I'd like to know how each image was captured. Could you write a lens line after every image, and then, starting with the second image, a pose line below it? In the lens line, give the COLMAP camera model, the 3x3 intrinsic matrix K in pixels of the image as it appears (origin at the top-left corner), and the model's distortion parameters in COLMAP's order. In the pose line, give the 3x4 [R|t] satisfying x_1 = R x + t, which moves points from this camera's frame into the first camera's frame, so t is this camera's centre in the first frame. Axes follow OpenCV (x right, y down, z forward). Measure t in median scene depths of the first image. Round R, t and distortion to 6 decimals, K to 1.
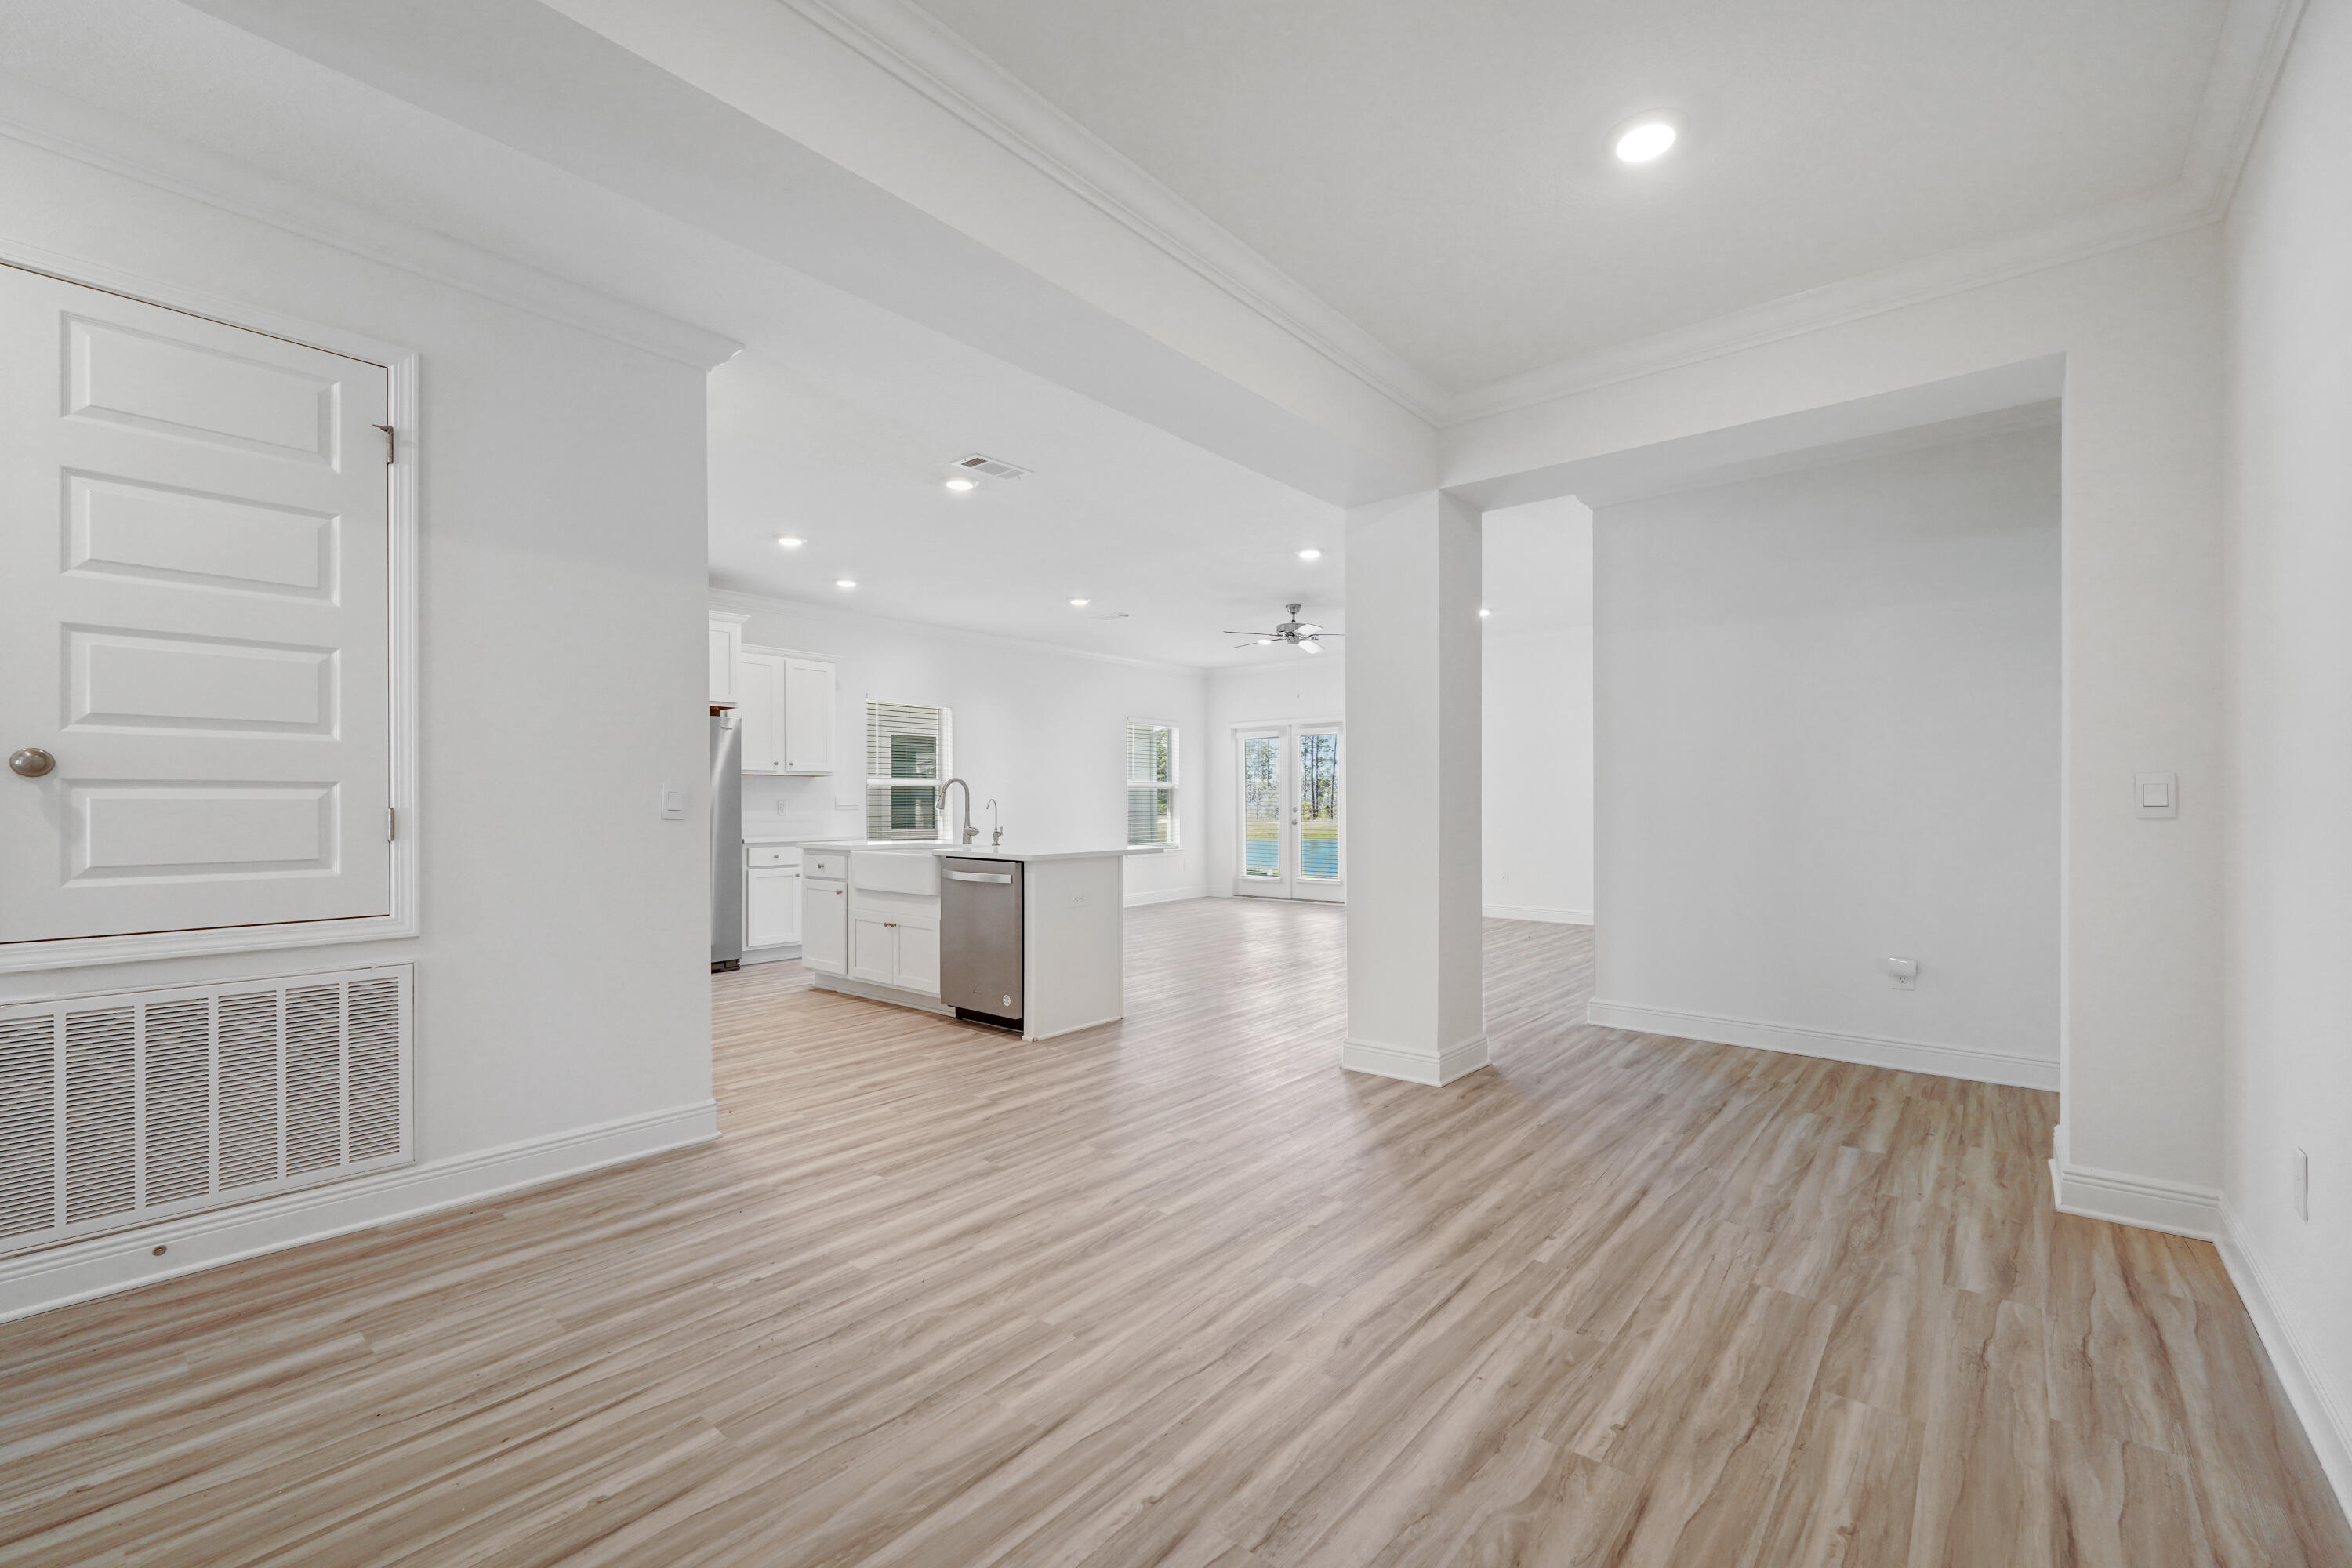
lens RADIAL K [[978.1, 0, 1182.2], [0, 978.1, 802.2], [0, 0, 1]] dist [-0.001662, 0.000060]
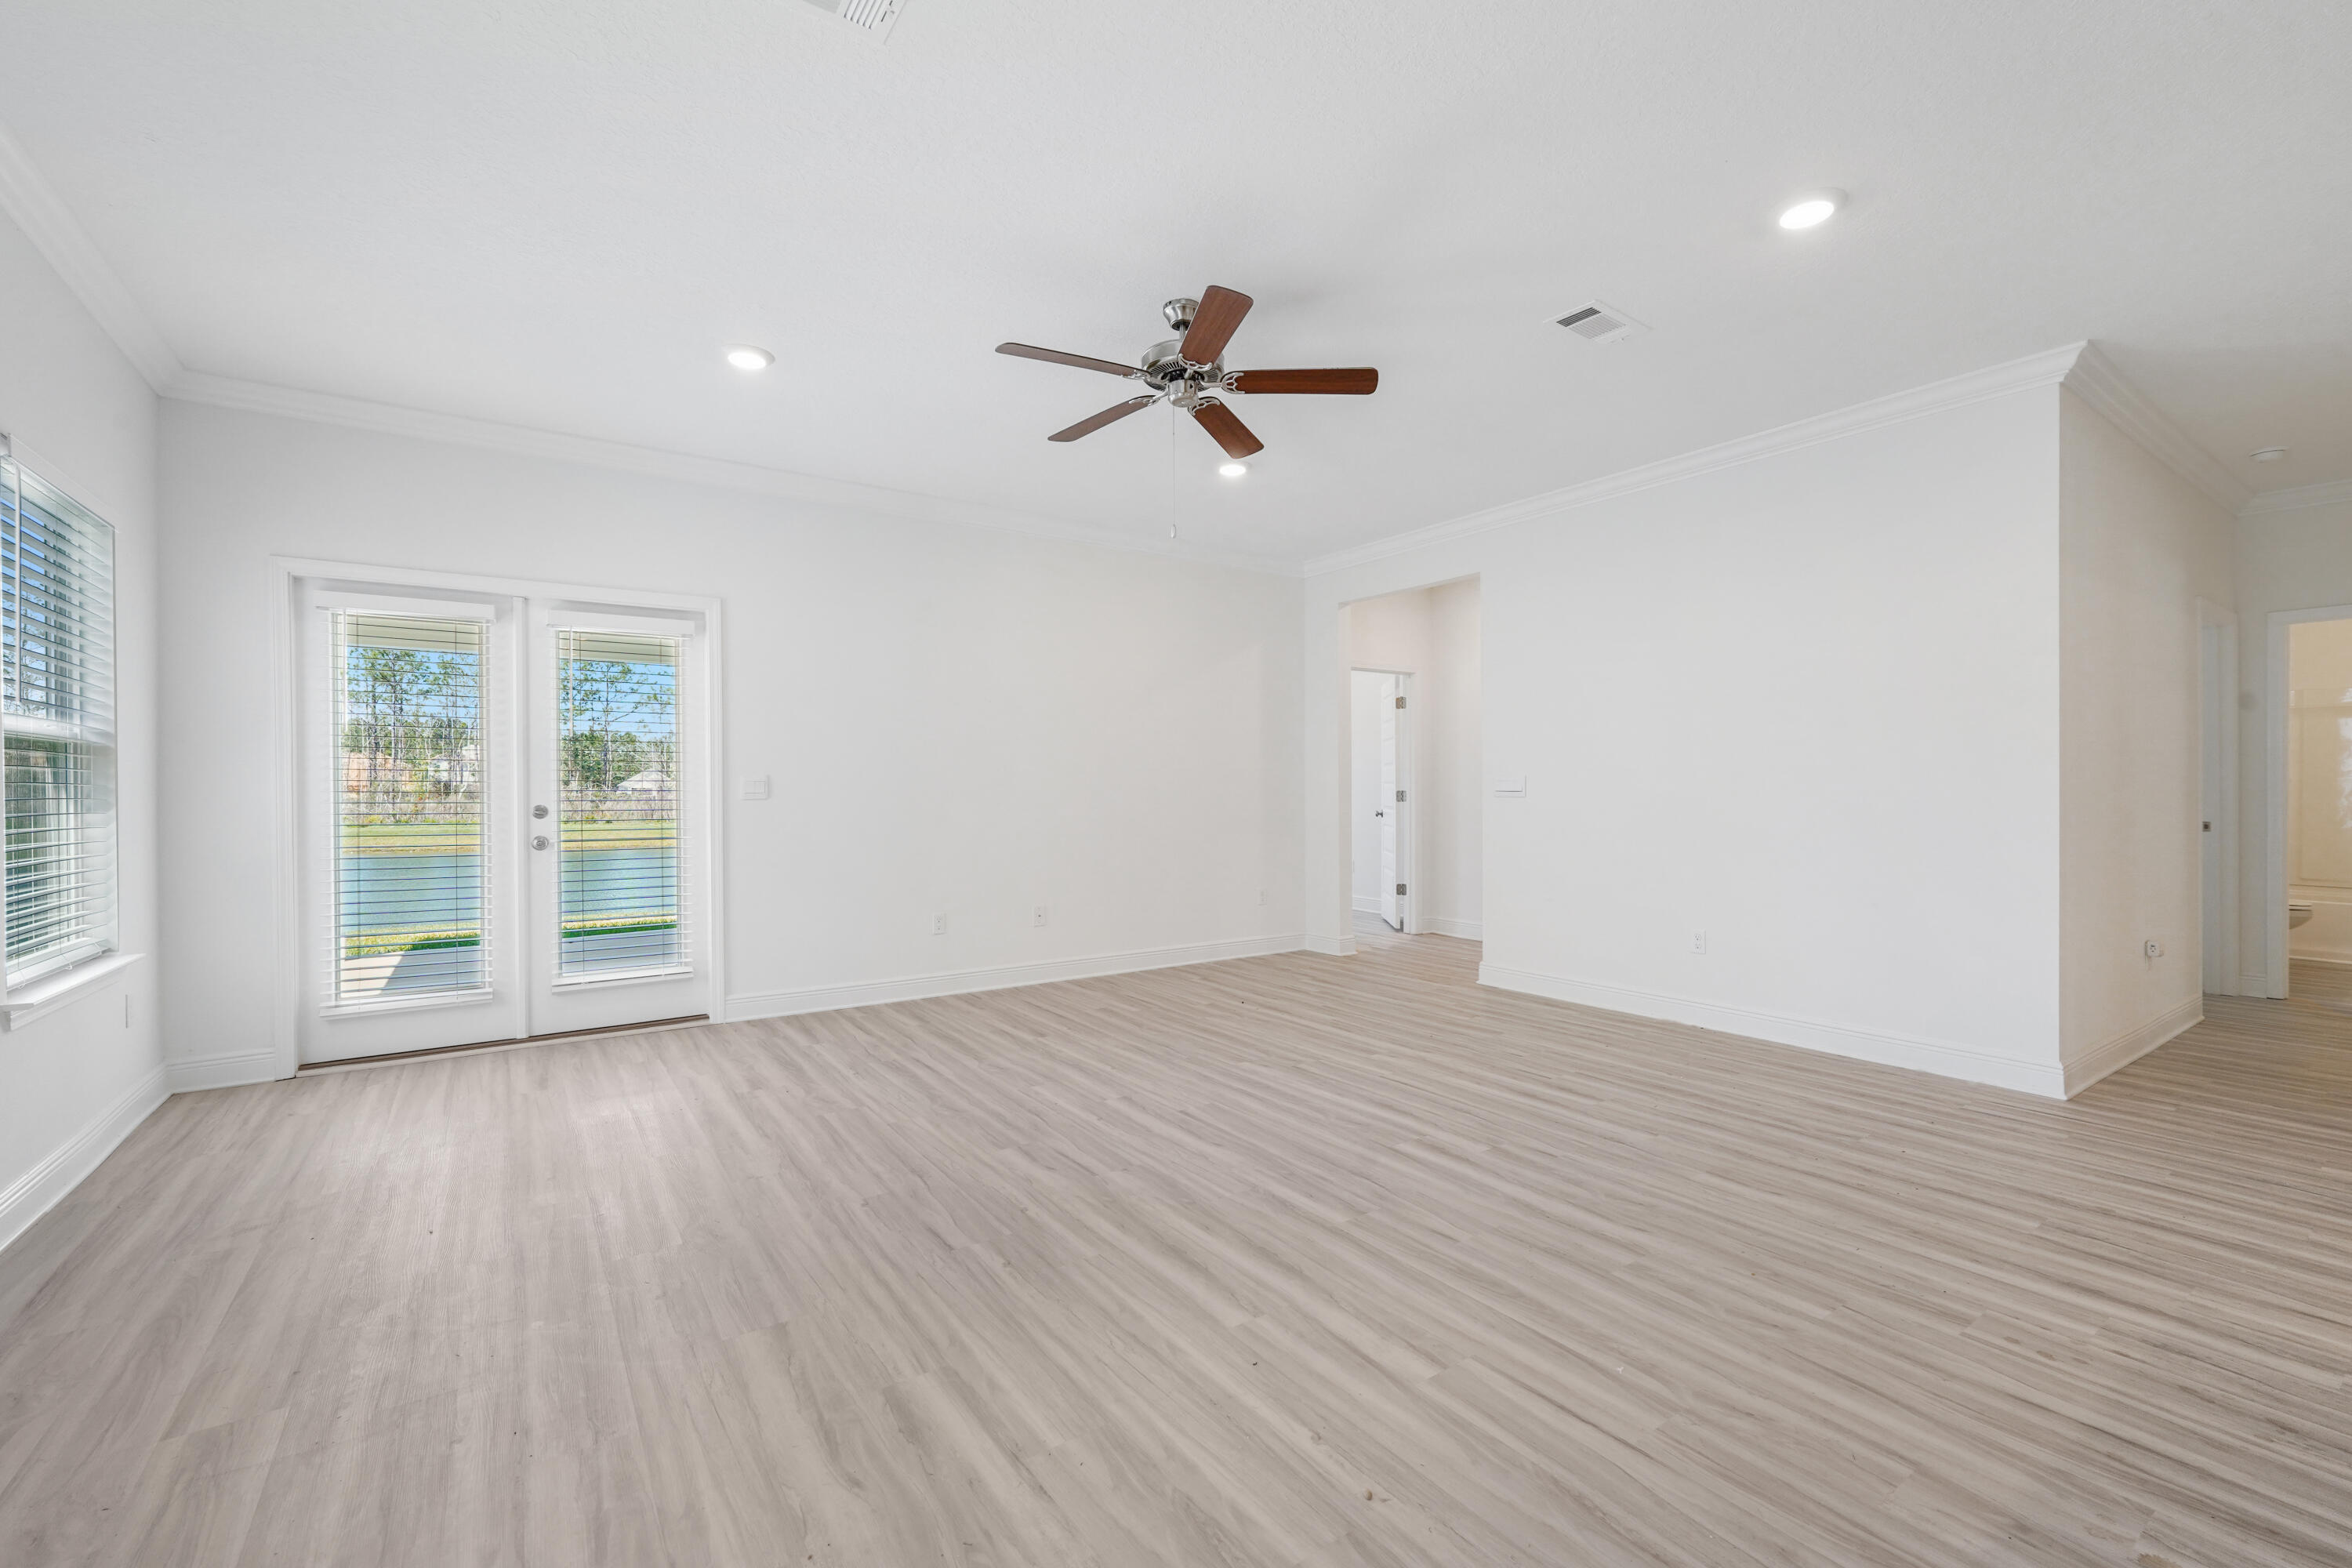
lens RADIAL K [[986.6, 0, 1178.4], [0, 986.6, 786.4], [0, 0, 1]] dist [0.001786, -0.000148]
pose [[0.265502, 0.005091, 0.964097, -0.390989], [0.000906, 0.999984, -0.005530, 0.000037], [-0.964110, 0.002342, 0.265493, 1.235312]]
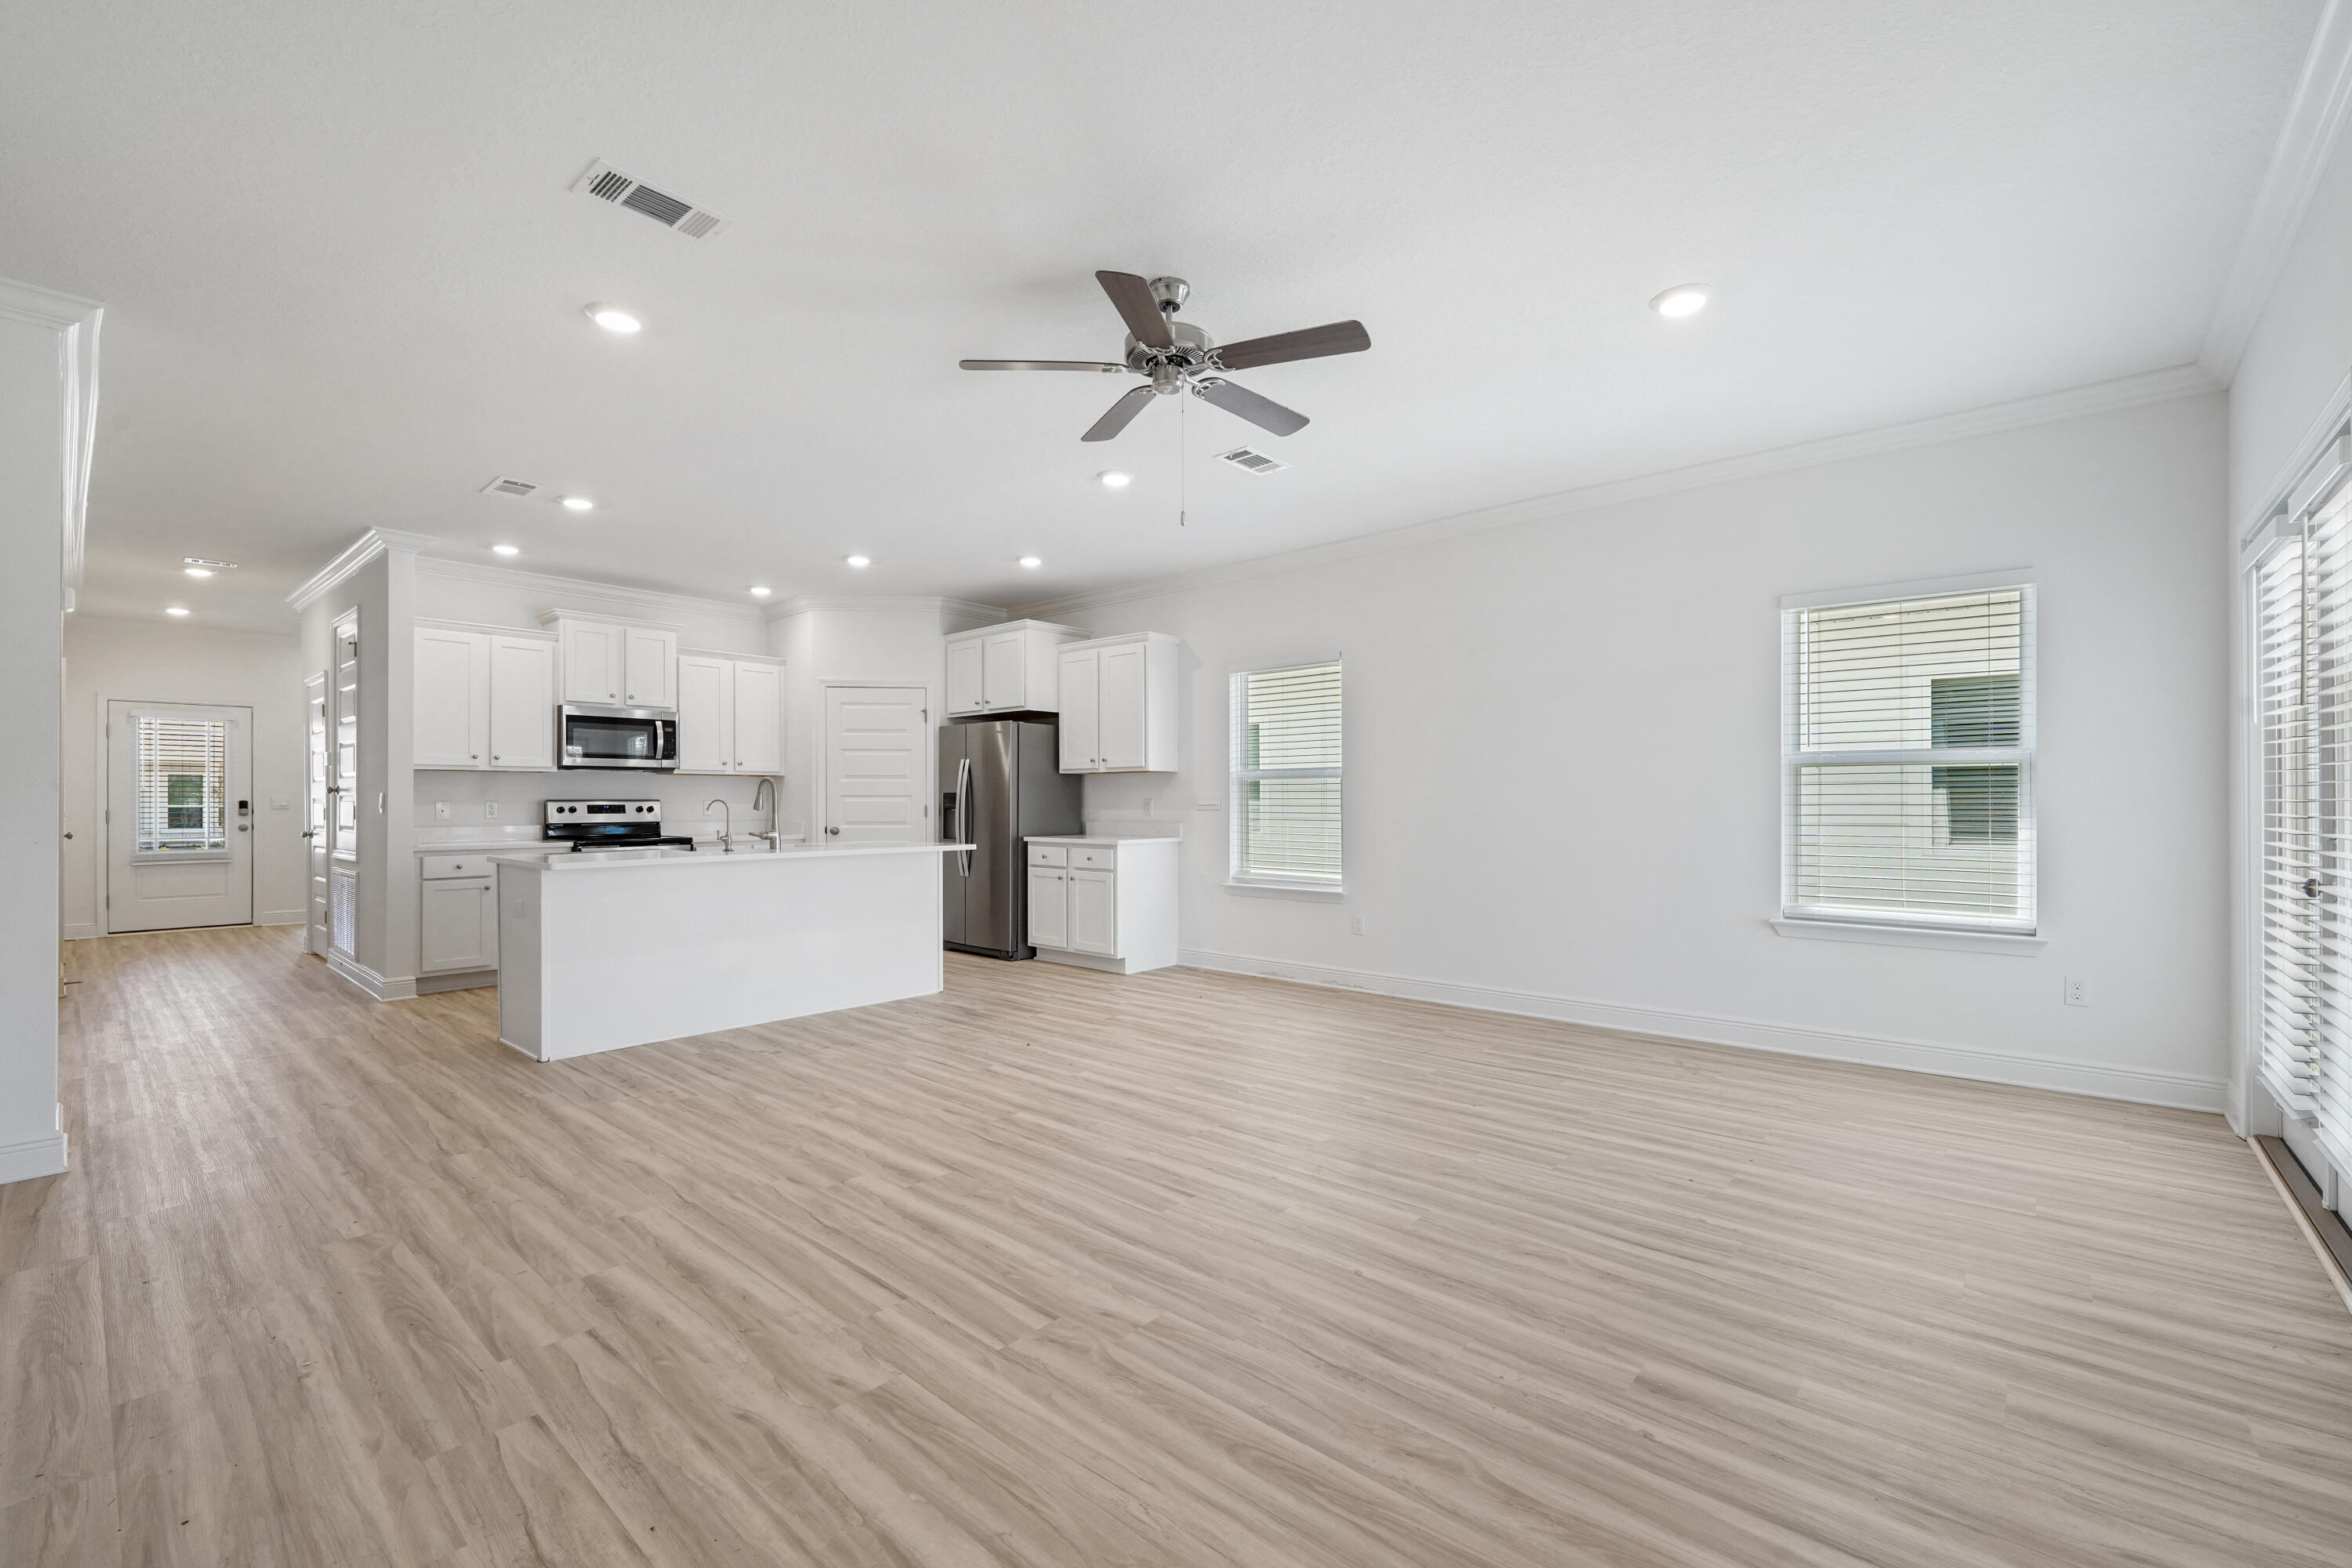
lens RADIAL K [[978.1, 0, 1182.2], [0, 978.1, 802.2], [0, 0, 1]] dist [-0.001662, 0.000060]
pose [[-0.022828, 0.005237, -0.999726, 0.683527], [0.003735, 0.999980, 0.005153, -0.004338], [0.999732, -0.003616, -0.022847, 1.402075]]
